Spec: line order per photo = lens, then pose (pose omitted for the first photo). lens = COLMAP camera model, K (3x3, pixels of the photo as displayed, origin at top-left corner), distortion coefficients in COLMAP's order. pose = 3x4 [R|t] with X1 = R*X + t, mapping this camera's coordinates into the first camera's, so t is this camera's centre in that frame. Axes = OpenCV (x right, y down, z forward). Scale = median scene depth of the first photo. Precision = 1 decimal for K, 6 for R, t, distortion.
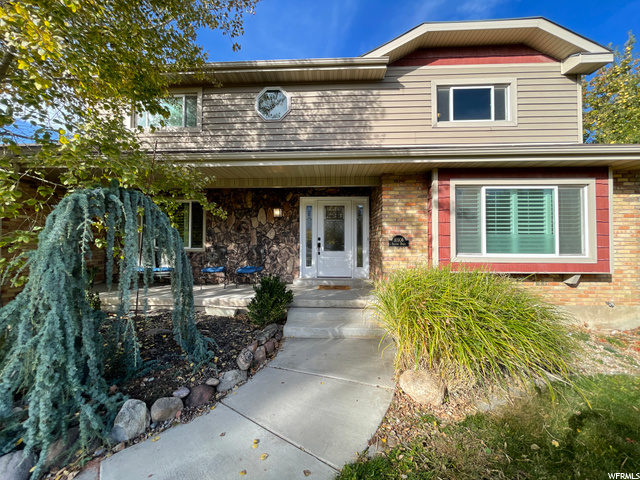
lens RADIAL K [[257.7, 0, 320.9], [0, 257.7, 237.8], [0, 0, 1]] dist [-0.002927, -0.000206]
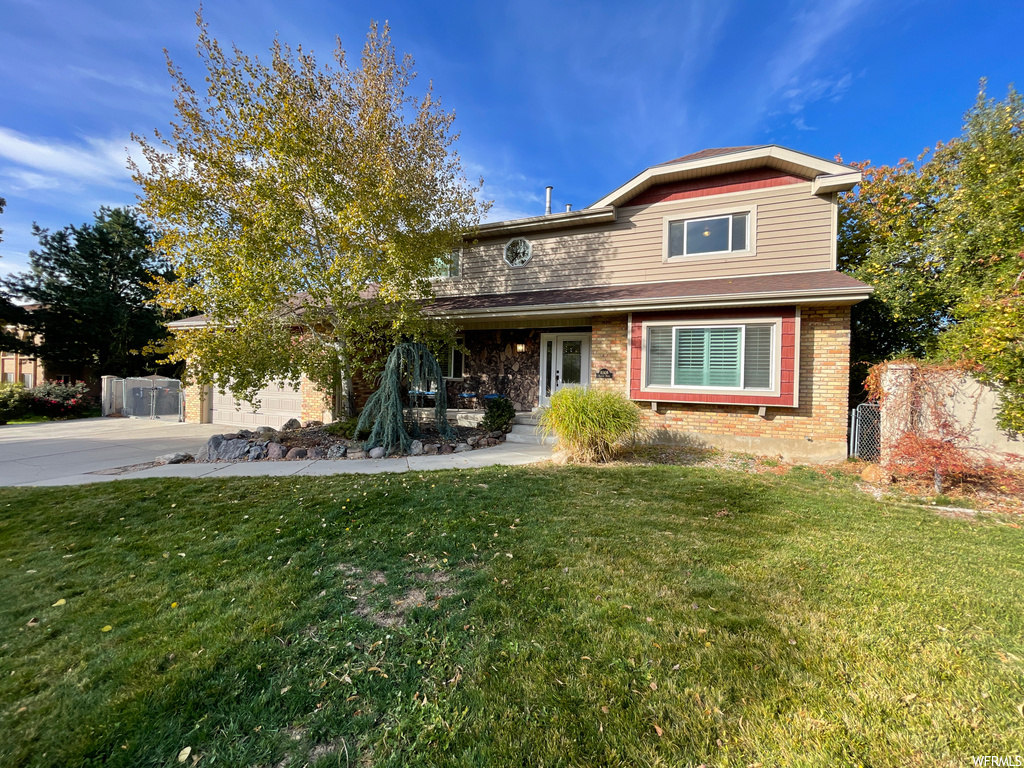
lens RADIAL K [[412.3, 0, 512.5], [0, 412.3, 379.7], [0, 0, 1]] dist [-0.002927, -0.000206]
pose [[0.932786, 0.021766, -0.359772, 0.486335], [-0.017750, 0.999738, 0.014462, 0.017548], [0.359993, -0.007104, 0.932928, -0.754240]]
